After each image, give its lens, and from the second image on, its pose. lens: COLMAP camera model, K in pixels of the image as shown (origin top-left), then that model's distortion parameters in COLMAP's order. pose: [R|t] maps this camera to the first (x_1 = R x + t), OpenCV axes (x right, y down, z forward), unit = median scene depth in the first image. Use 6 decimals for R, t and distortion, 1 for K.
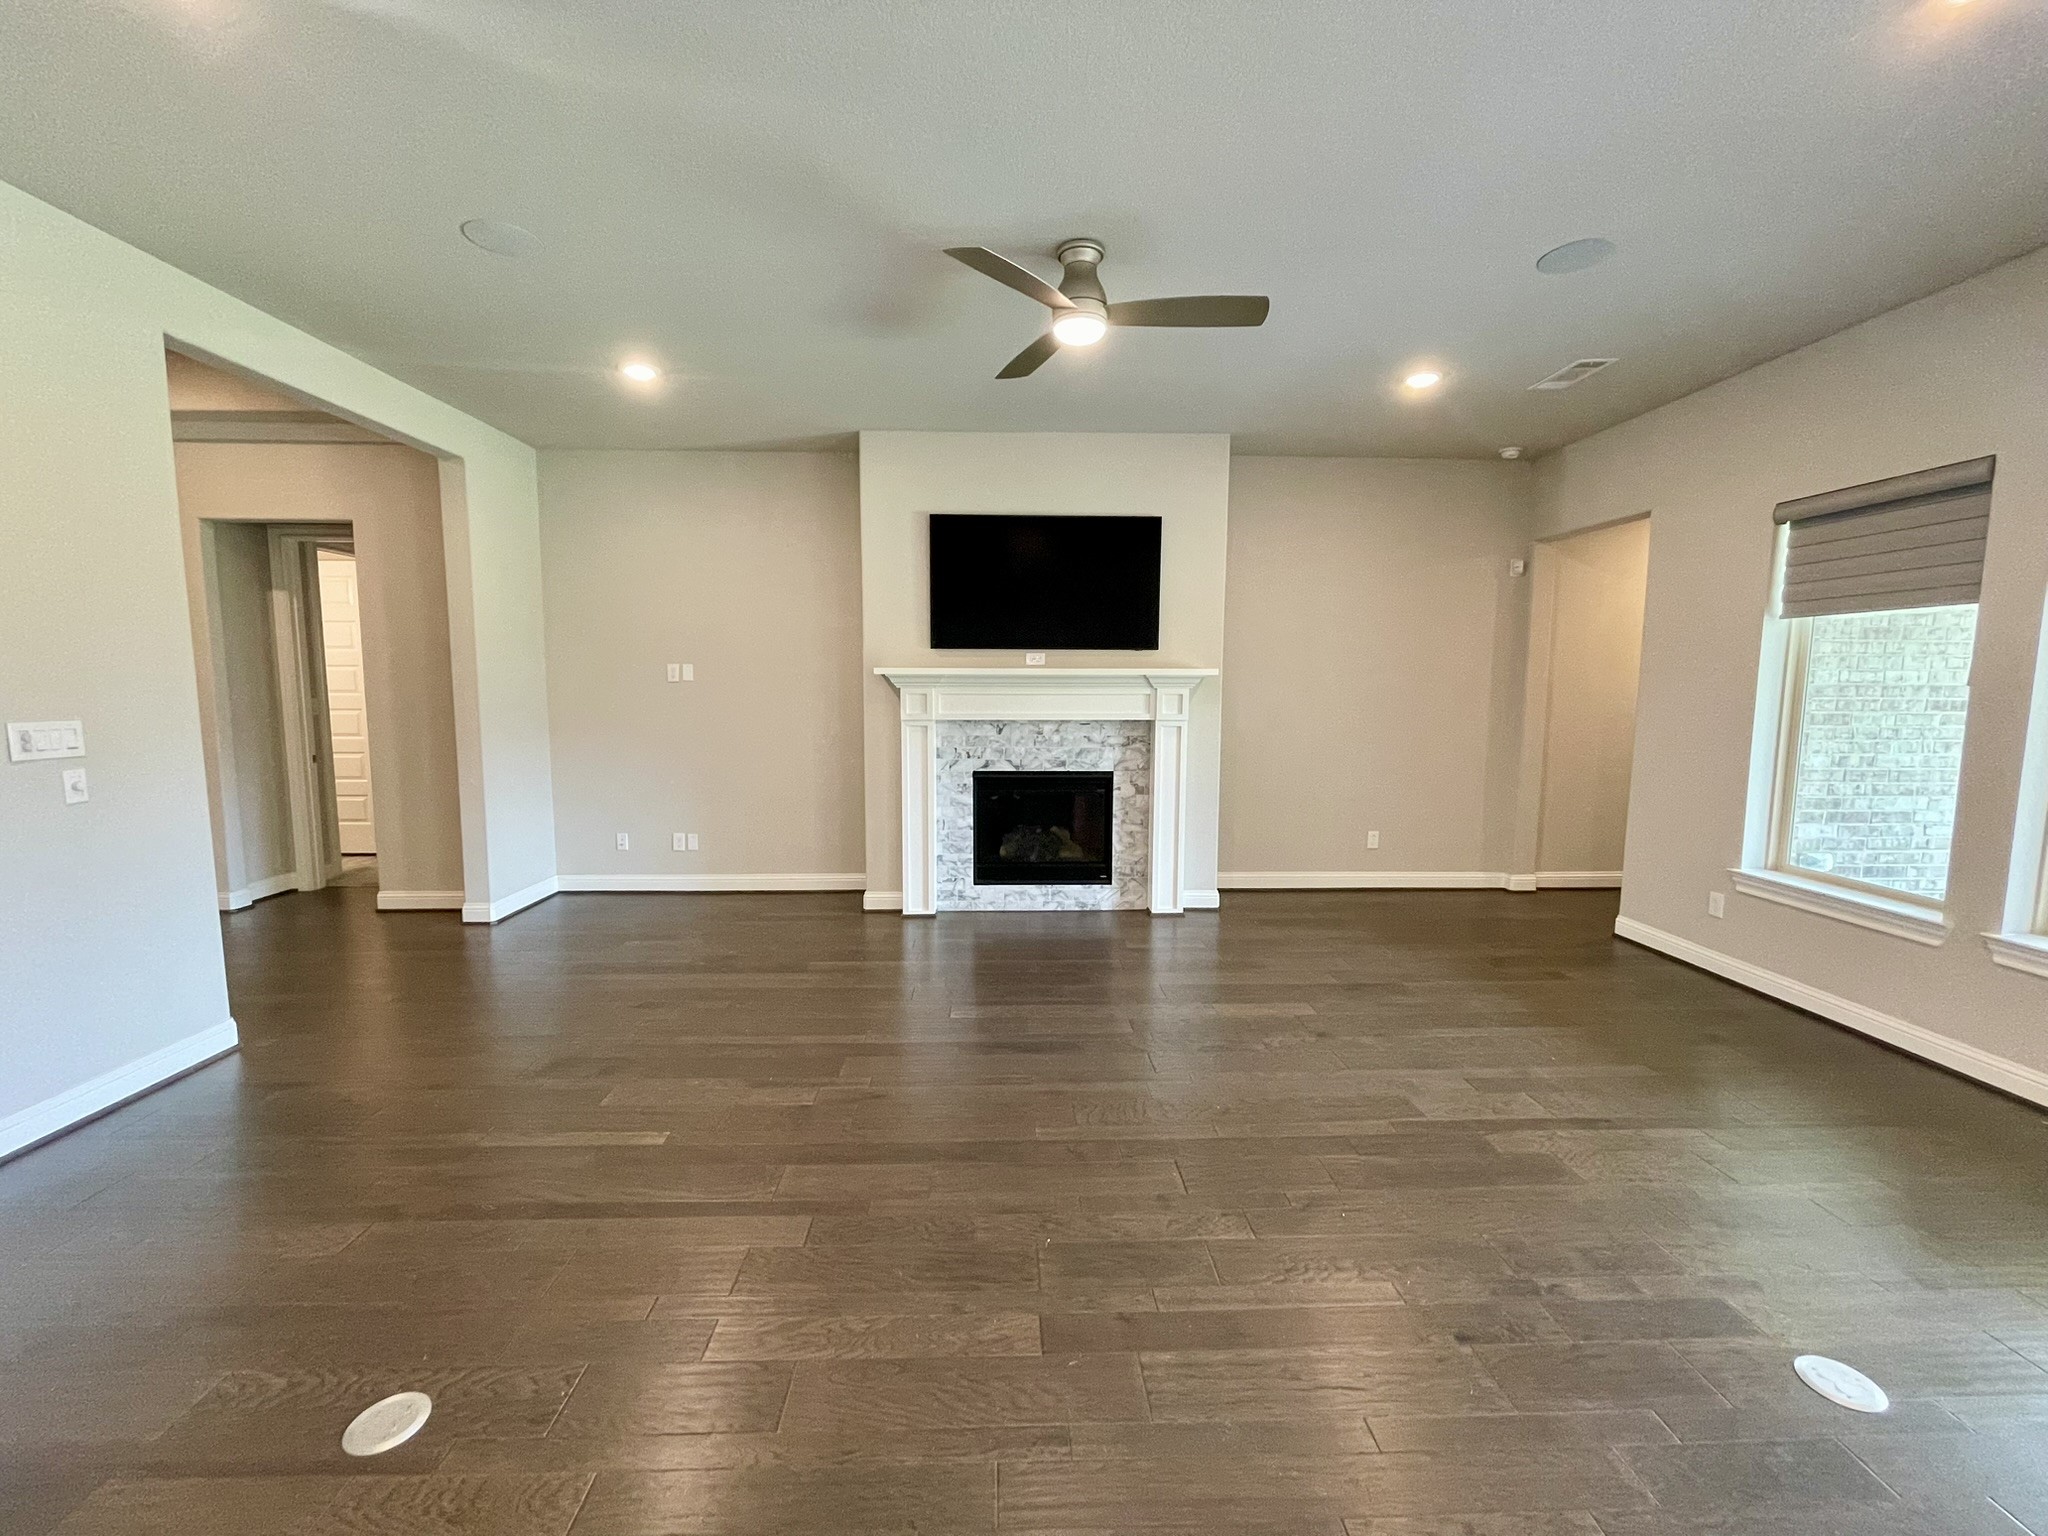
lens RADIAL K [[828.7, 0, 1019.4], [0, 828.7, 765.2], [0, 0, 1]] dist [0.000733, 0.000635]
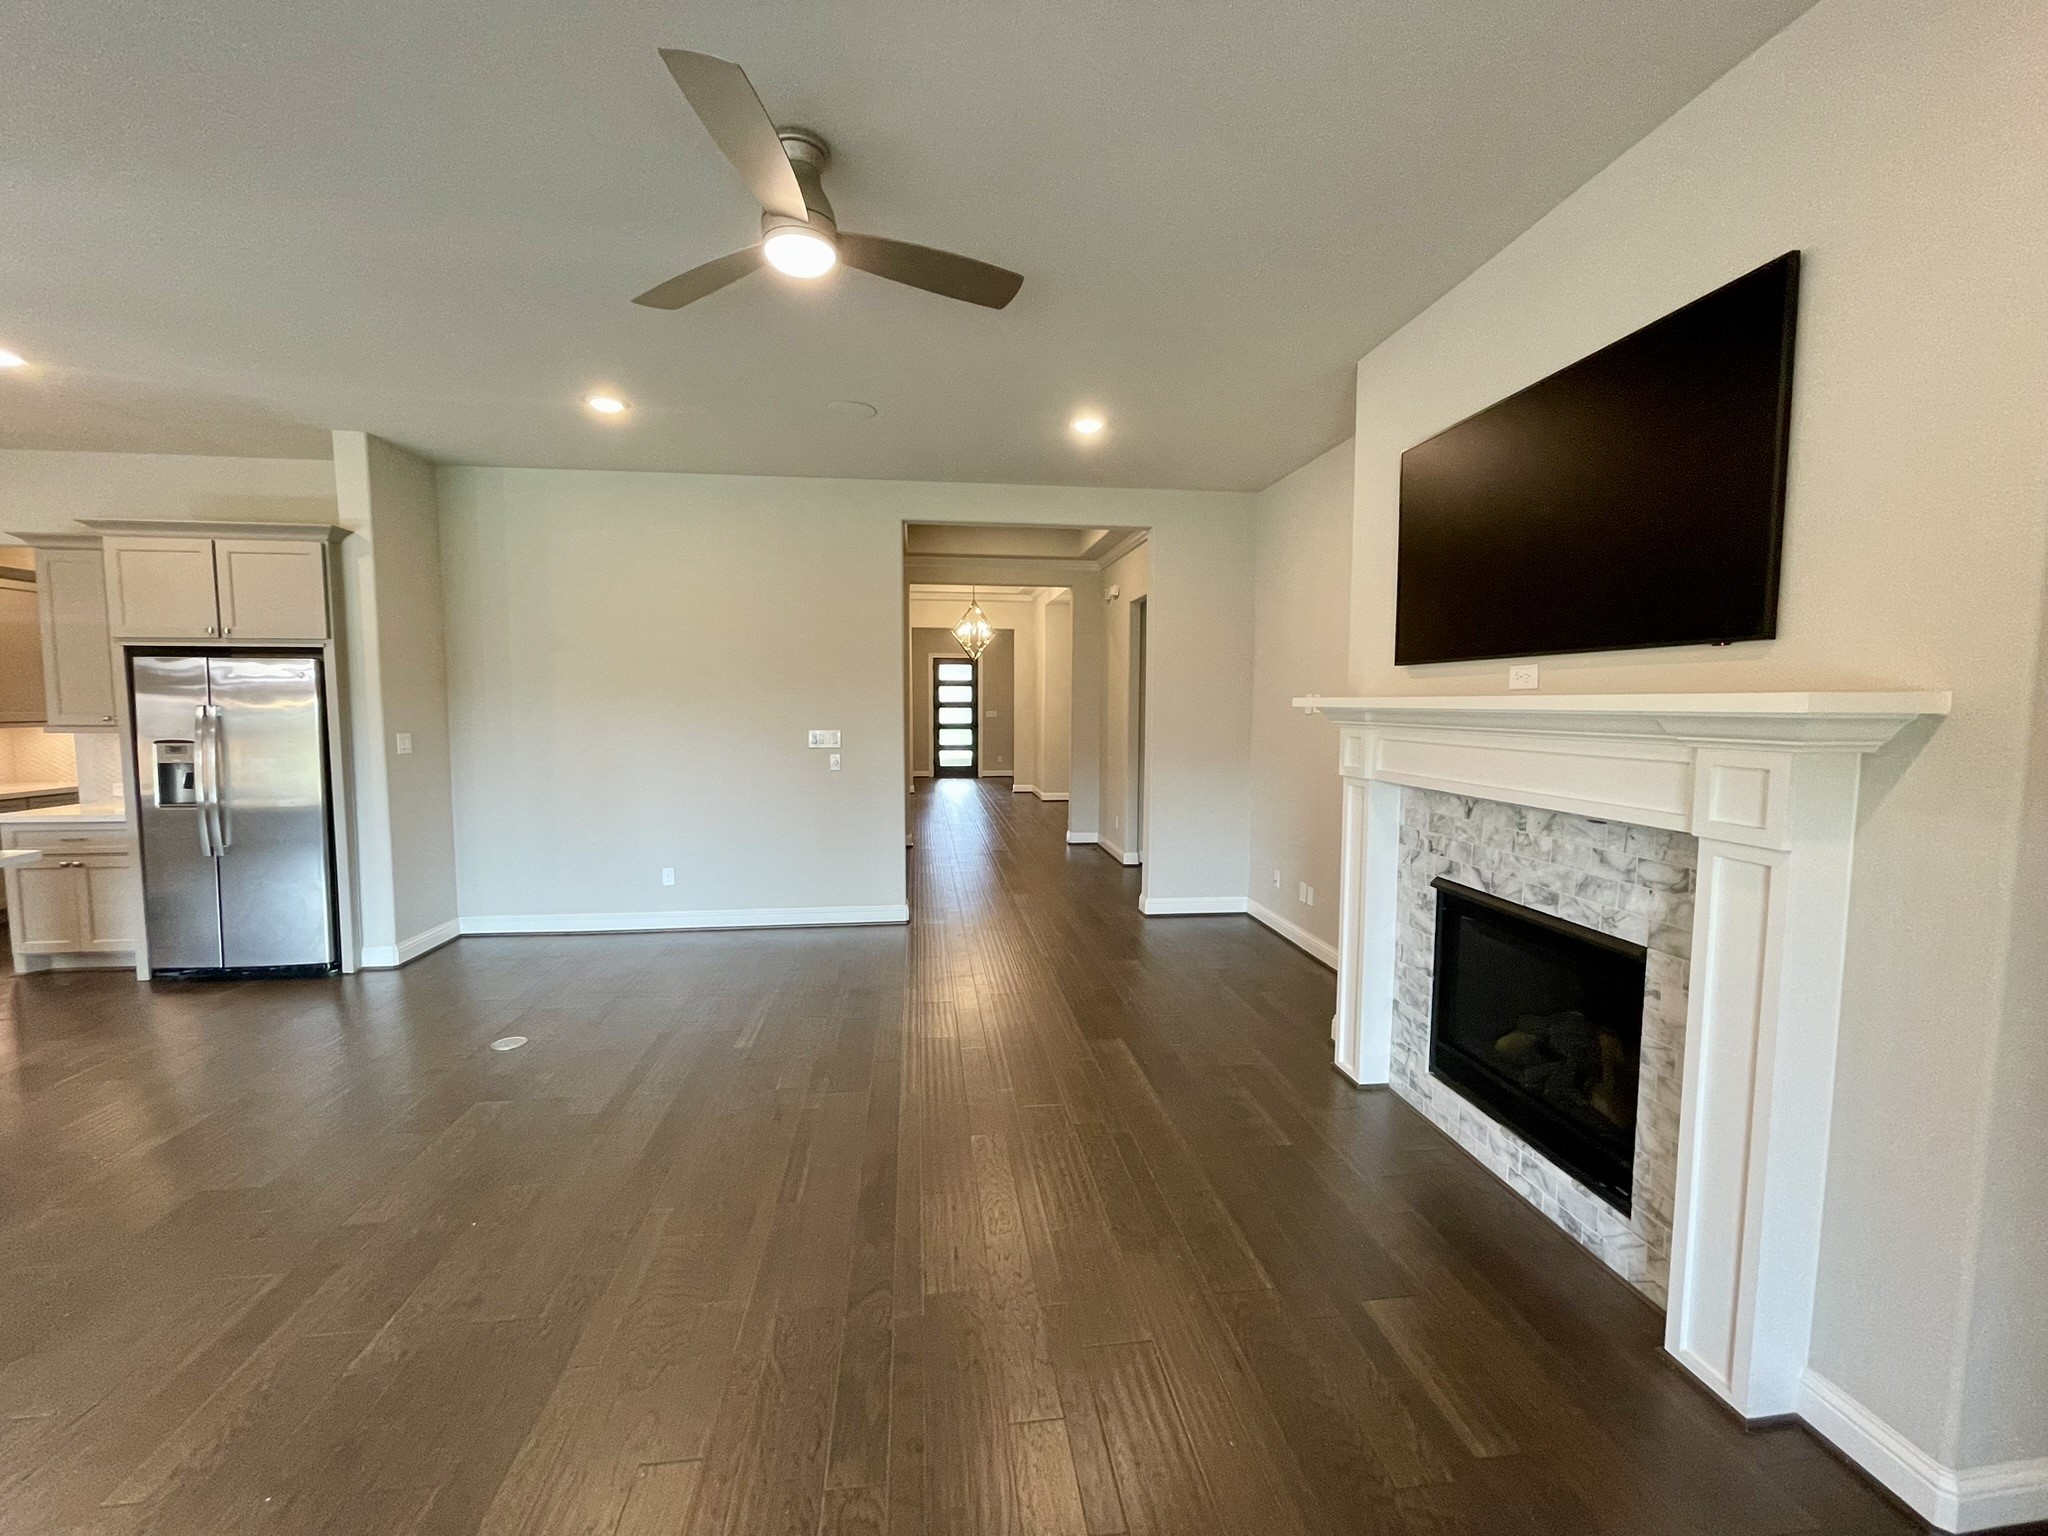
lens RADIAL K [[828.7, 0, 1030.5], [0, 828.7, 779.5], [0, 0, 1]] dist [0.000733, 0.000635]
pose [[0.092687, 0.086688, -0.991915, 0.481794], [-0.108111, 0.991189, 0.076522, -0.072737], [0.989809, 0.100144, 0.101242, 0.657187]]
